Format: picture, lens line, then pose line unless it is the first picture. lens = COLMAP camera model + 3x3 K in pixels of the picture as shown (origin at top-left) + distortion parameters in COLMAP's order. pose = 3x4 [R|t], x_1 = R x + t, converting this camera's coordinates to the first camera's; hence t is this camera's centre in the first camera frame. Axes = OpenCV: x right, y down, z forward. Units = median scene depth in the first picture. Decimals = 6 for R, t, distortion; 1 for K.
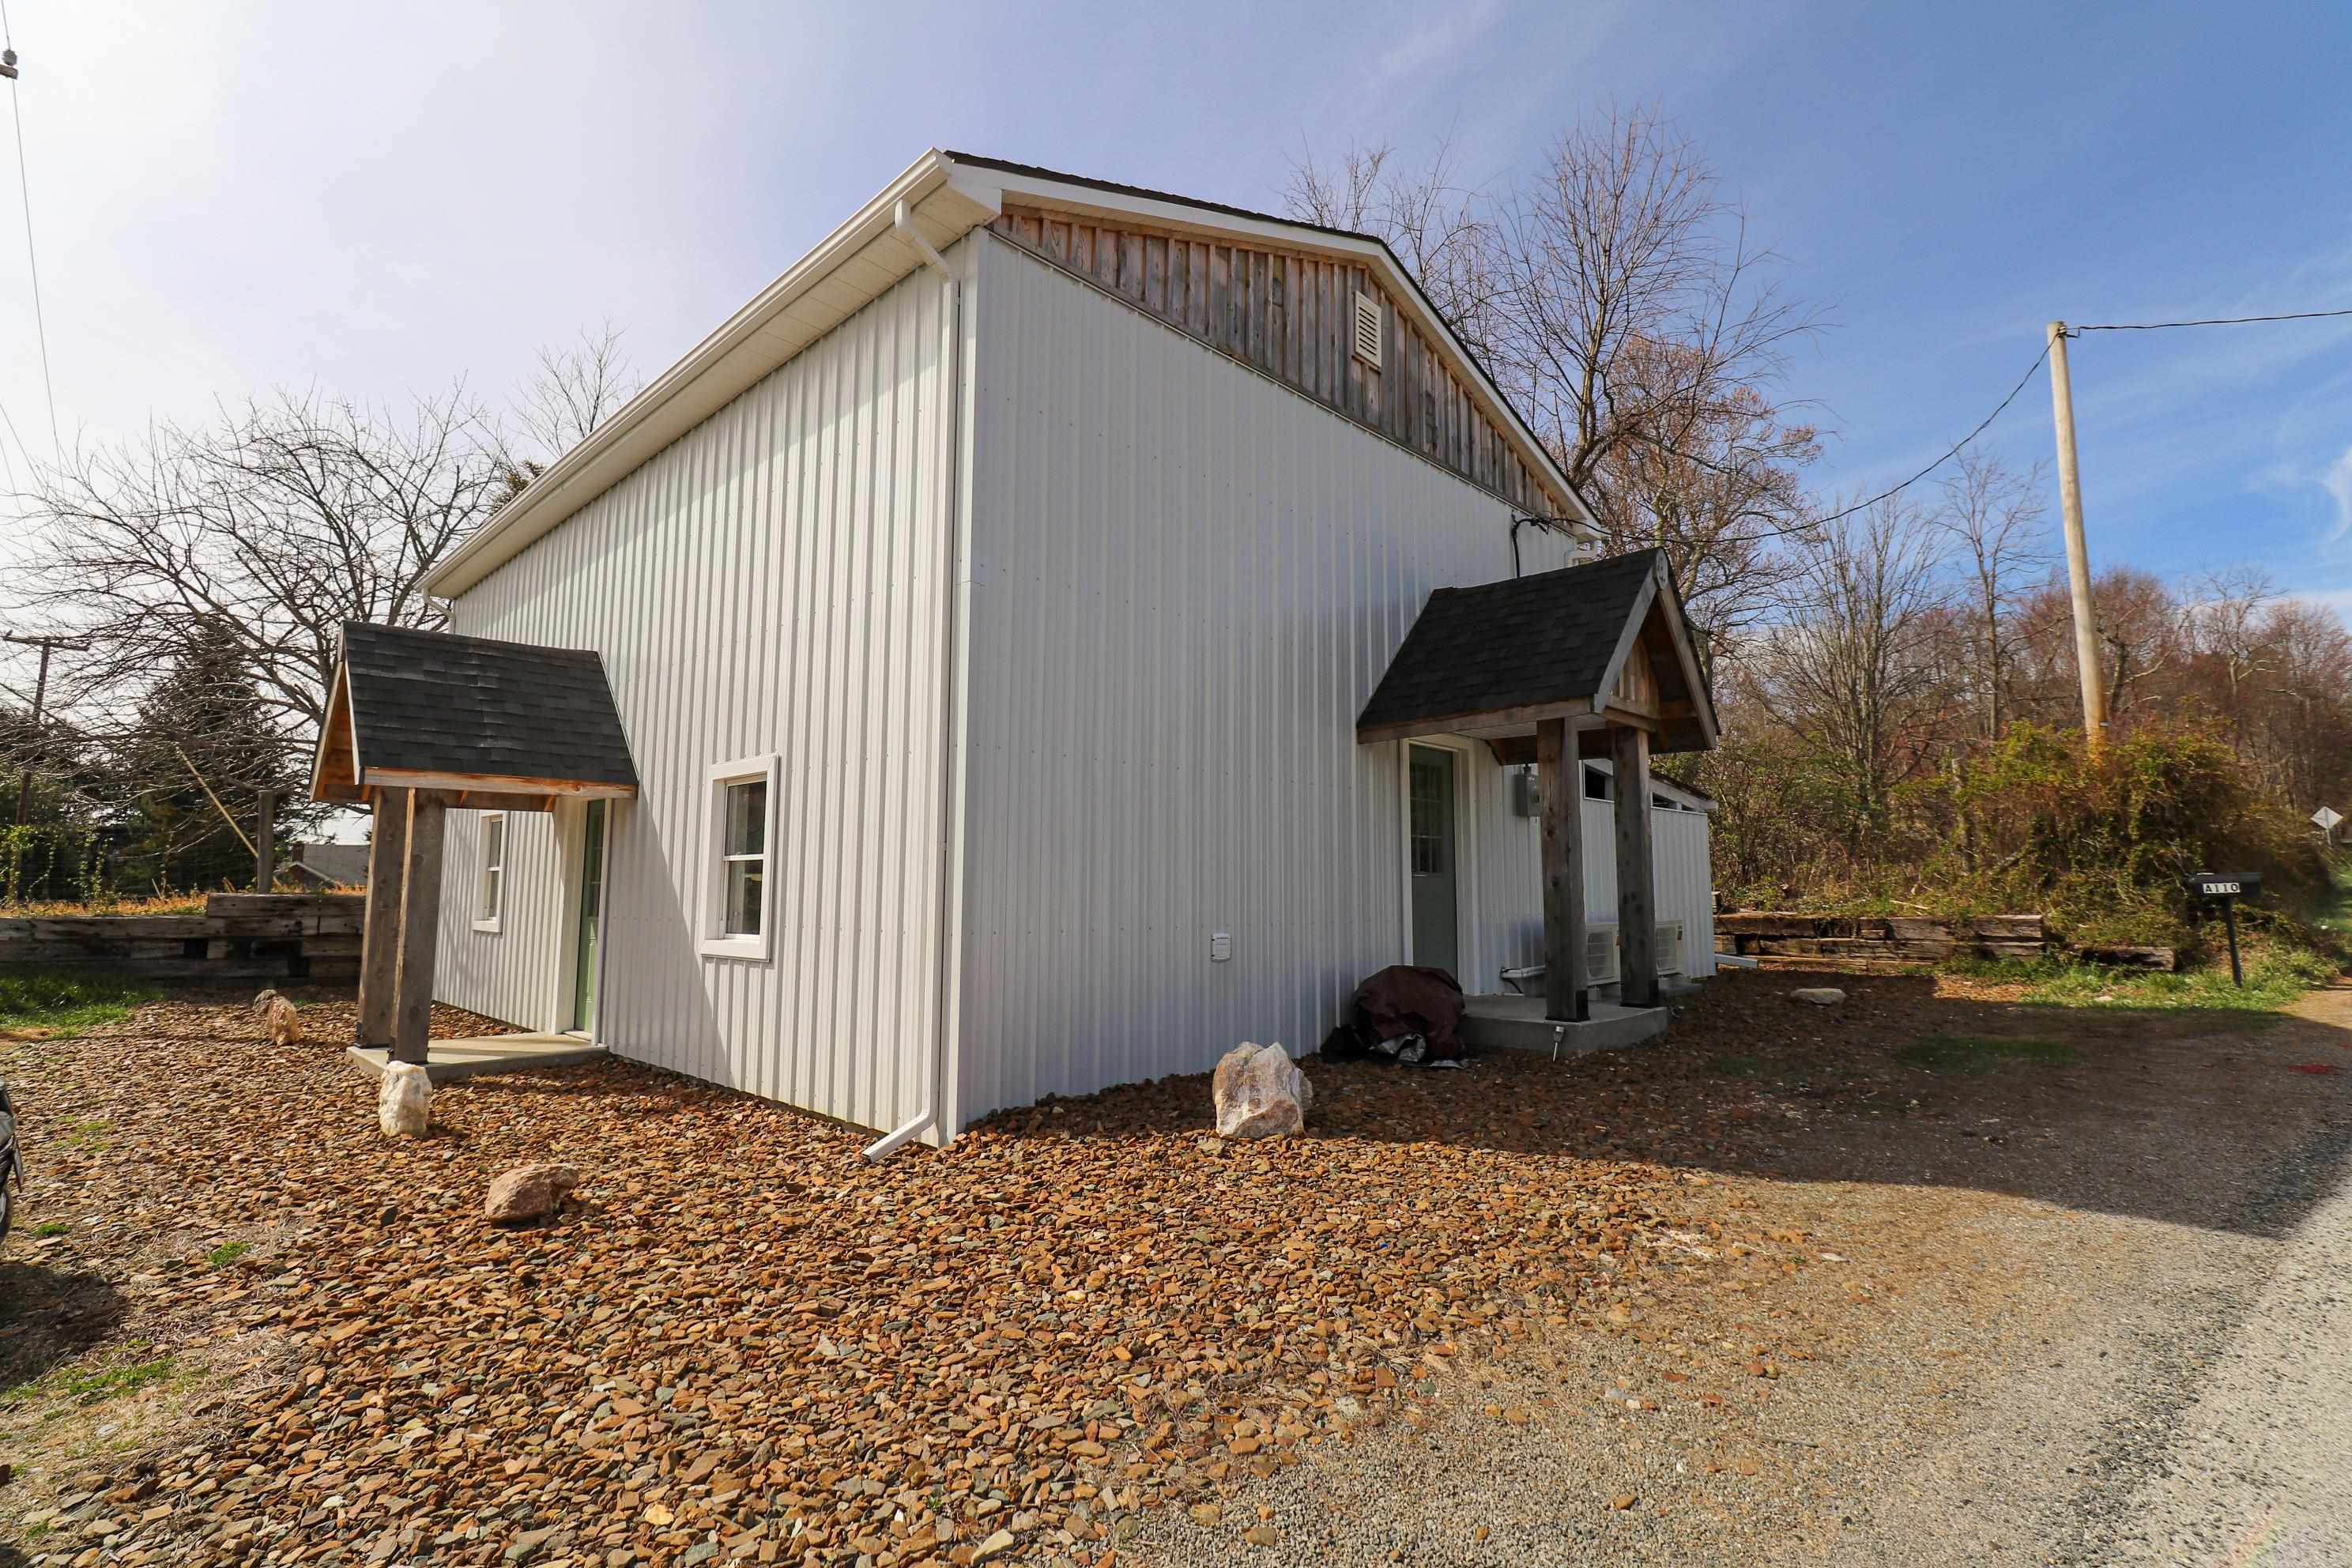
lens RADIAL K [[1095.0, 0, 1177.8], [0, 1095.0, 760.4], [0, 0, 1]] dist [0.000095, -0.014045]
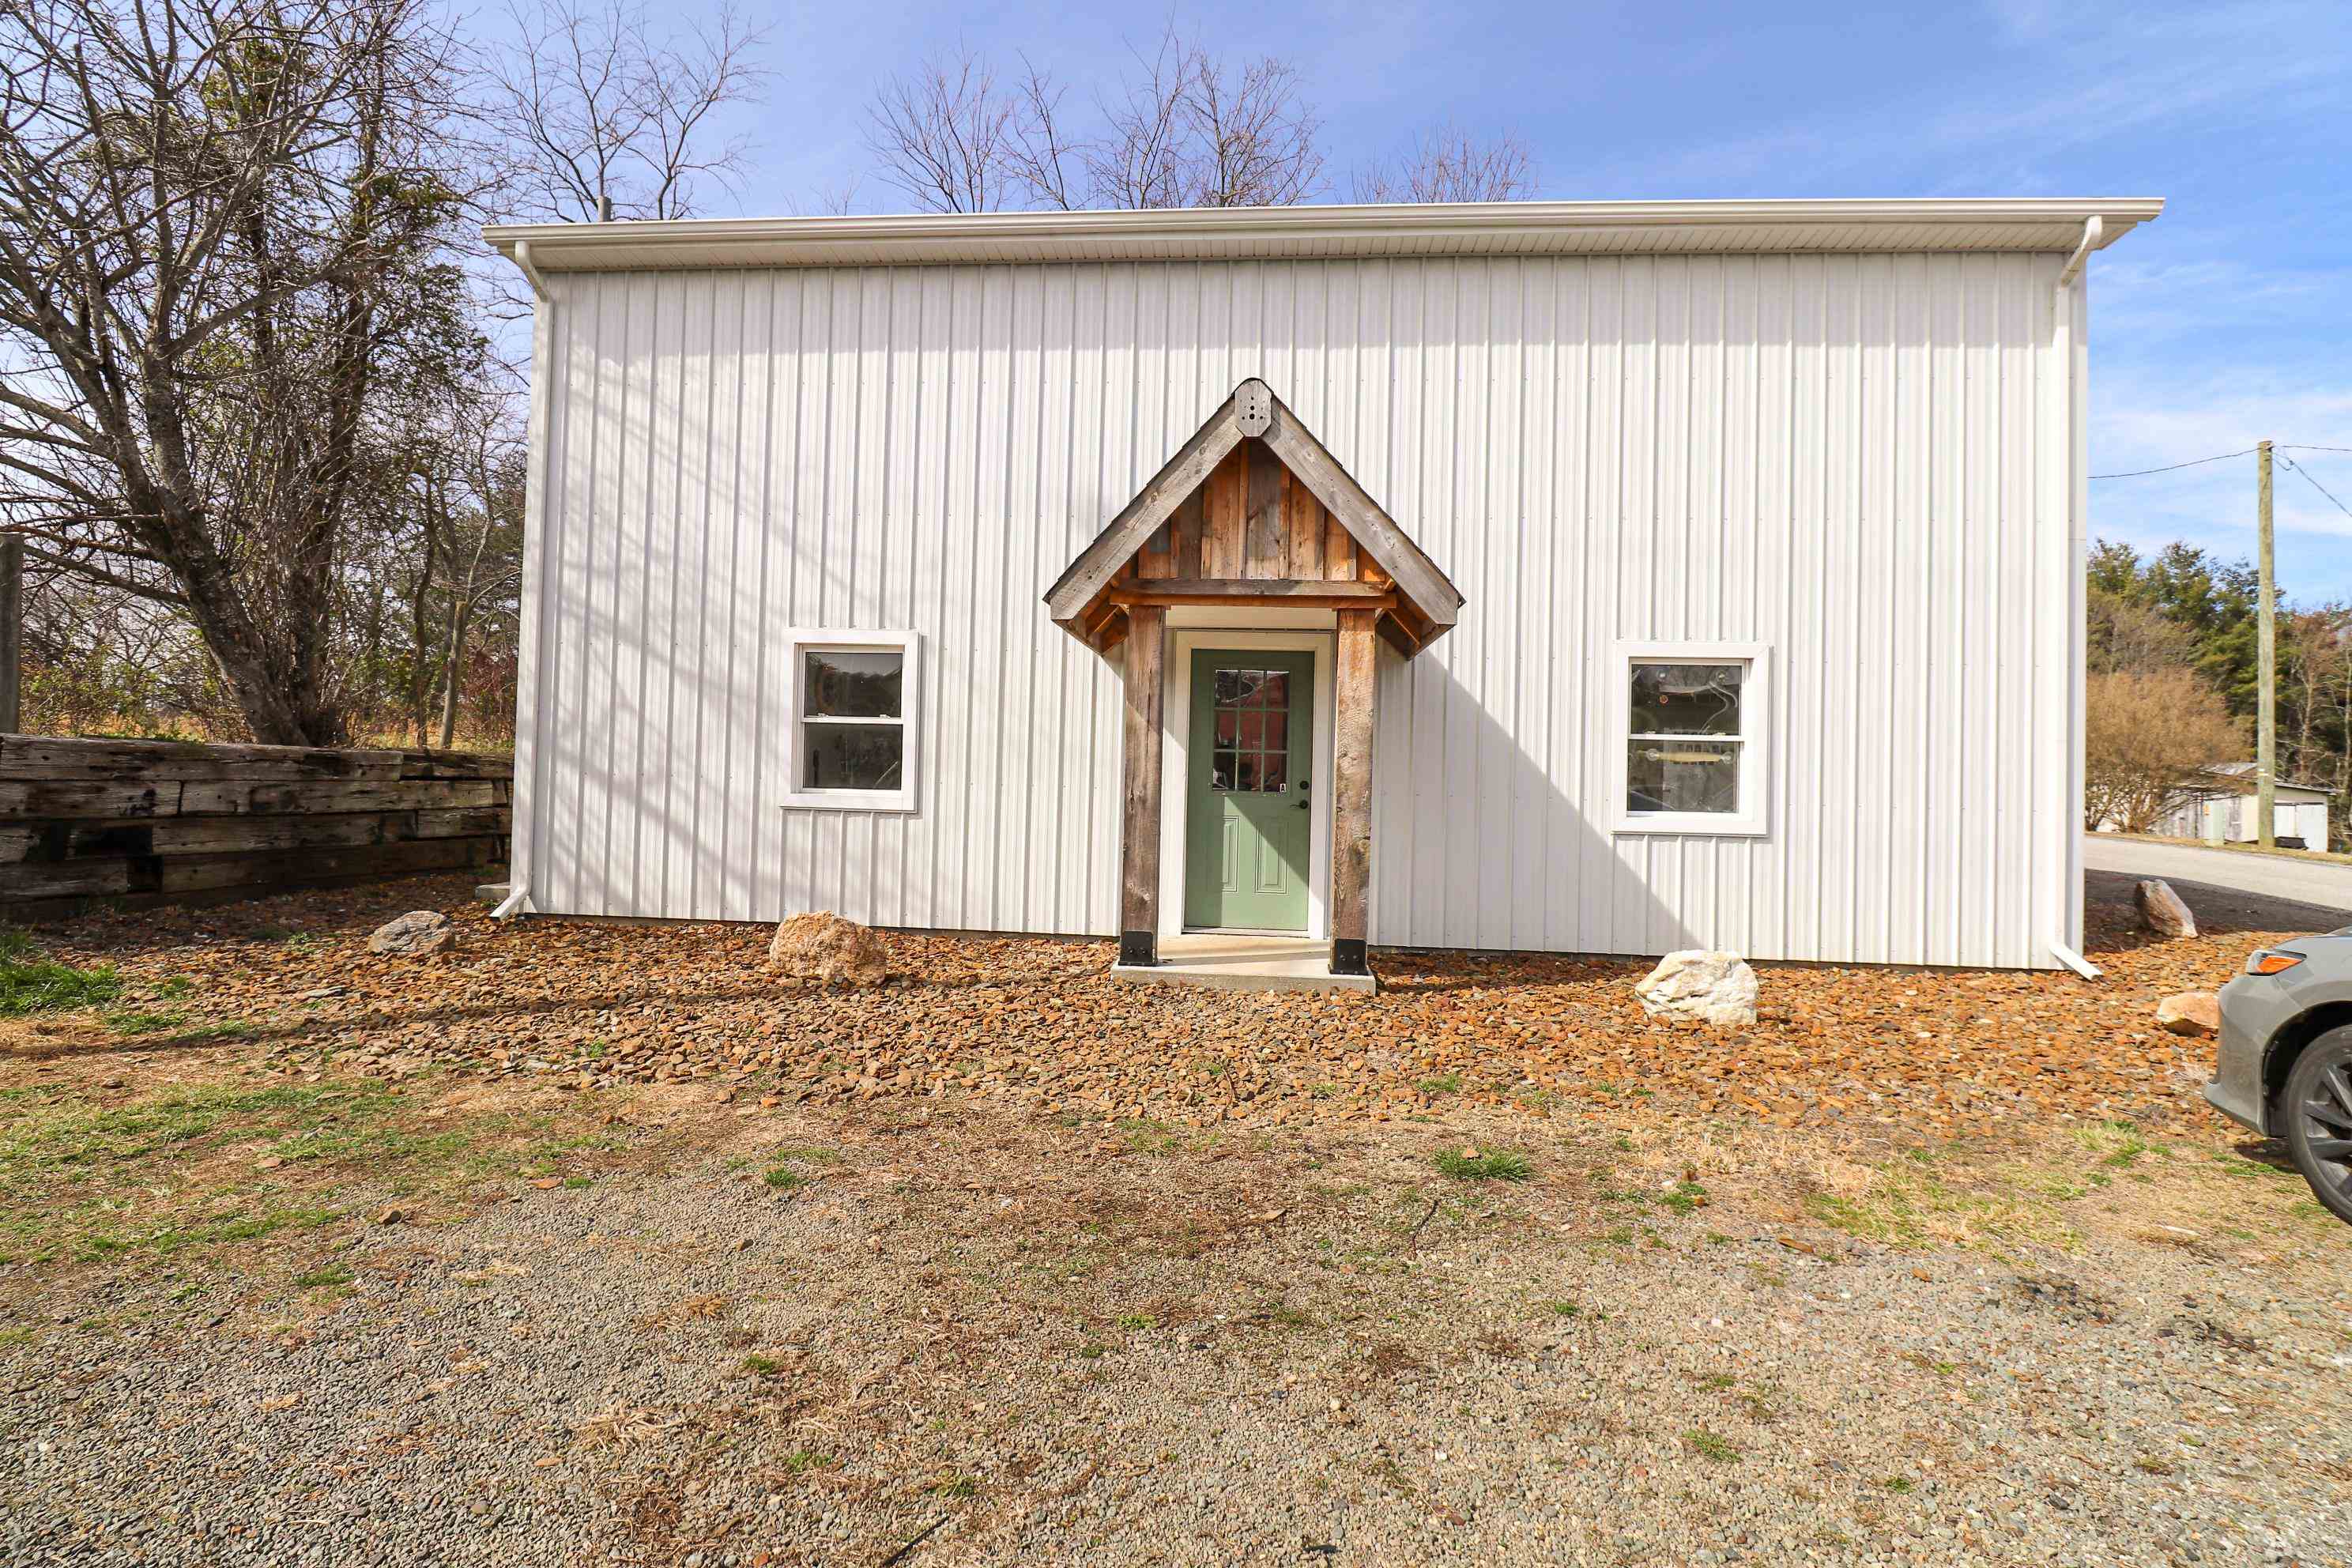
lens RADIAL K [[1095.0, 0, 1177.8], [0, 1095.0, 760.4], [0, 0, 1]] dist [0.000095, -0.014045]
pose [[0.773738, 0.030379, 0.632776, -1.138696], [-0.099179, 0.992342, 0.073632, 0.065974], [-0.625693, -0.119730, 0.770826, 0.412686]]
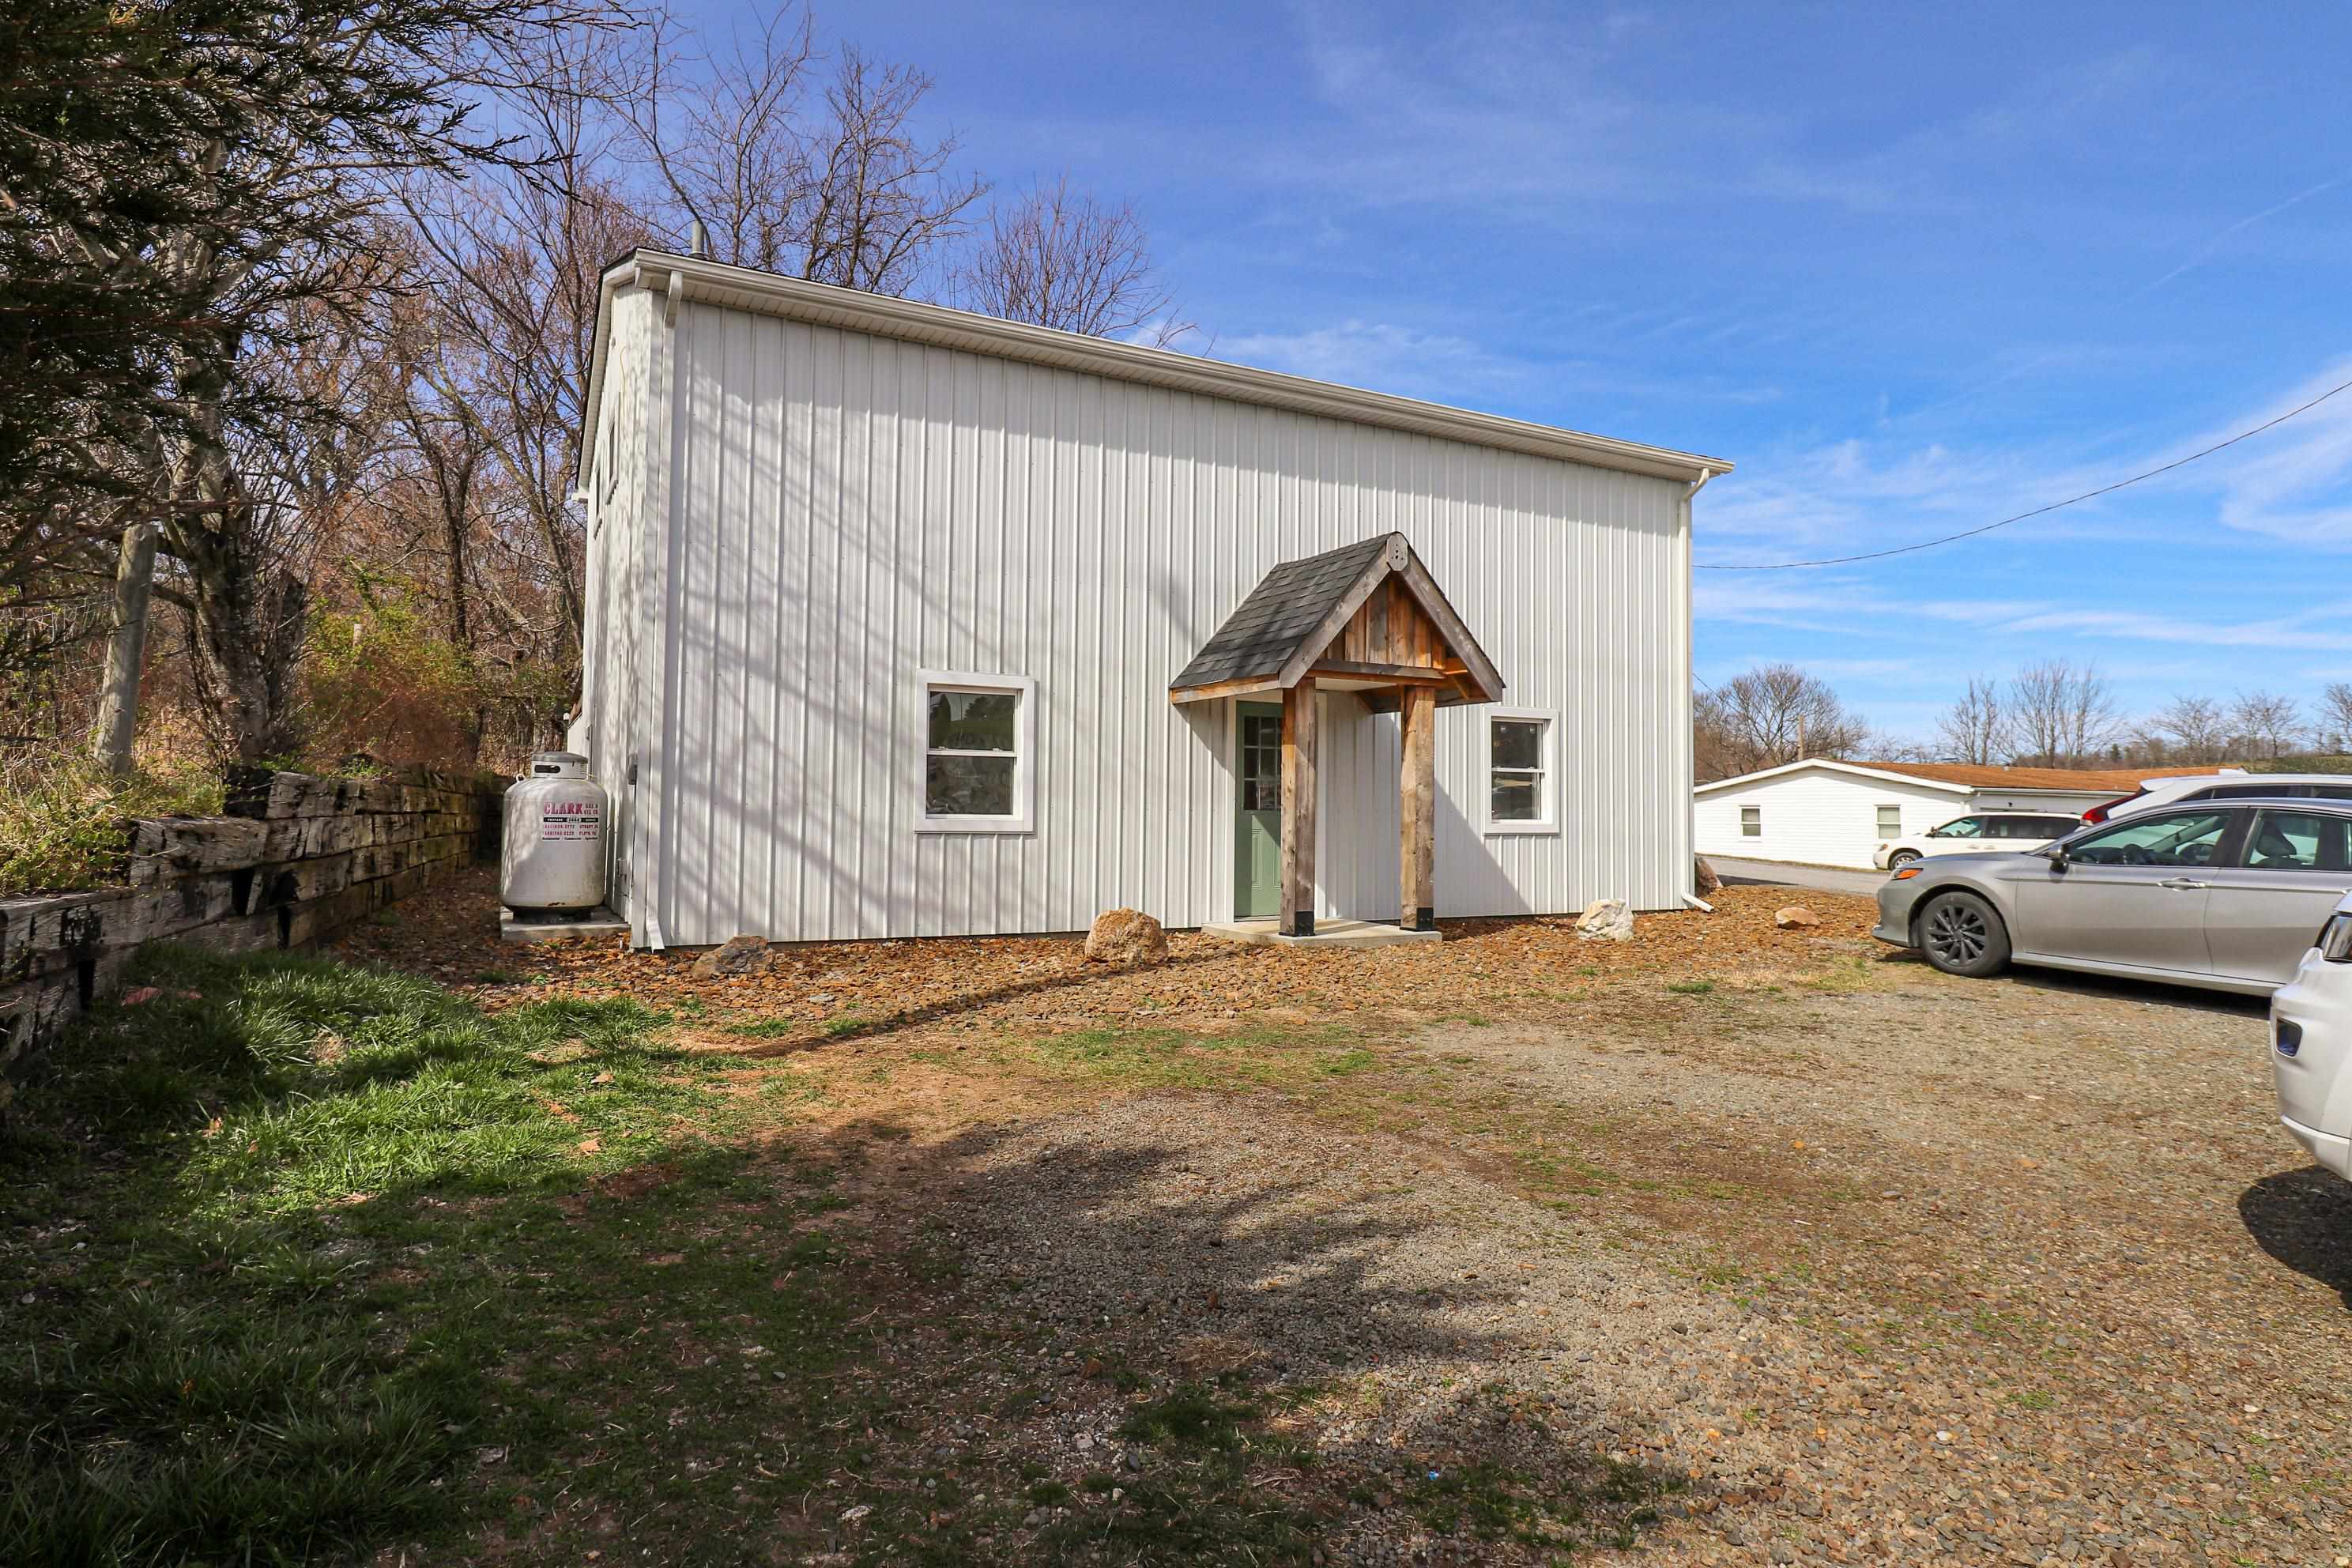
lens RADIAL K [[1306.0, 0, 1167.4], [0, 1306.0, 753.2], [0, 0, 1]] dist [-0.003651, -0.000435]
pose [[0.308289, 0.047144, 0.950124, -1.864110], [-0.120834, 0.992622, -0.010045, 0.115923], [-0.943587, -0.111710, 0.311711, 0.727325]]
